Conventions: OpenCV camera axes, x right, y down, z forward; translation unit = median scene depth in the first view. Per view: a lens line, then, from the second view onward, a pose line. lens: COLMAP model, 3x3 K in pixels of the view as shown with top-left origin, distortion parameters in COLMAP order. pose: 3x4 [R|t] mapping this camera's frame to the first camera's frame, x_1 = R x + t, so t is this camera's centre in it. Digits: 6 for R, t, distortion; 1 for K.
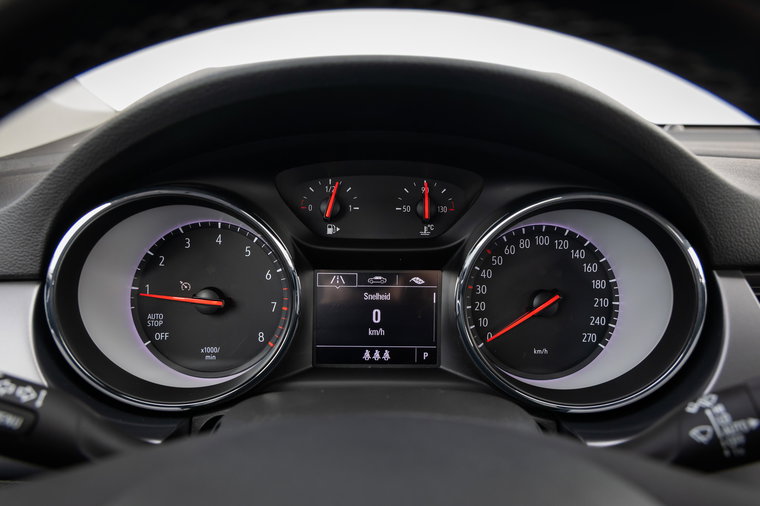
lens RADIAL K [[614.3, 0, 382.0], [0, 614.3, 250.3], [0, 0, 1]] dist [-0.002003, 0.001450]
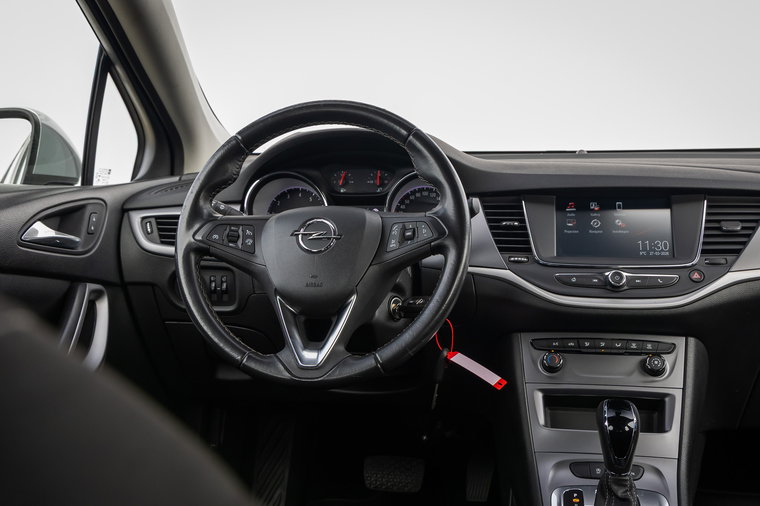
lens RADIAL K [[912.9, 0, 378.6], [0, 912.9, 249.5], [0, 0, 1]] dist [0.033027, 0.000000]
pose [[0.984498, -0.009211, -0.175151, 0.742623], [-0.013572, 0.991625, -0.128438, 0.709160], [0.174867, 0.128824, 0.976128, -2.706247]]
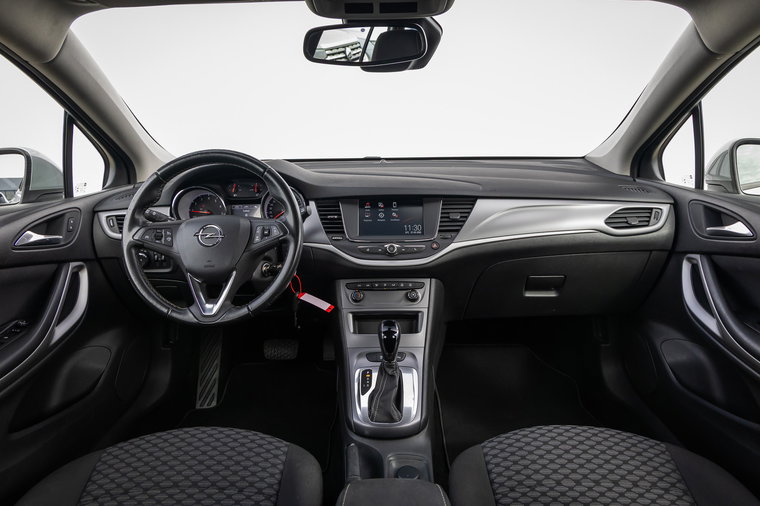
lens RADIAL K [[523.6, 0, 379.0], [0, 523.6, 254.2], [0, 0, 1]] dist [0.027781, -0.005308]
pose [[0.998975, -0.028424, -0.035235, 1.049913], [0.028981, 0.999461, 0.015415, 0.353712], [0.034778, -0.016420, 0.999260, -2.655624]]
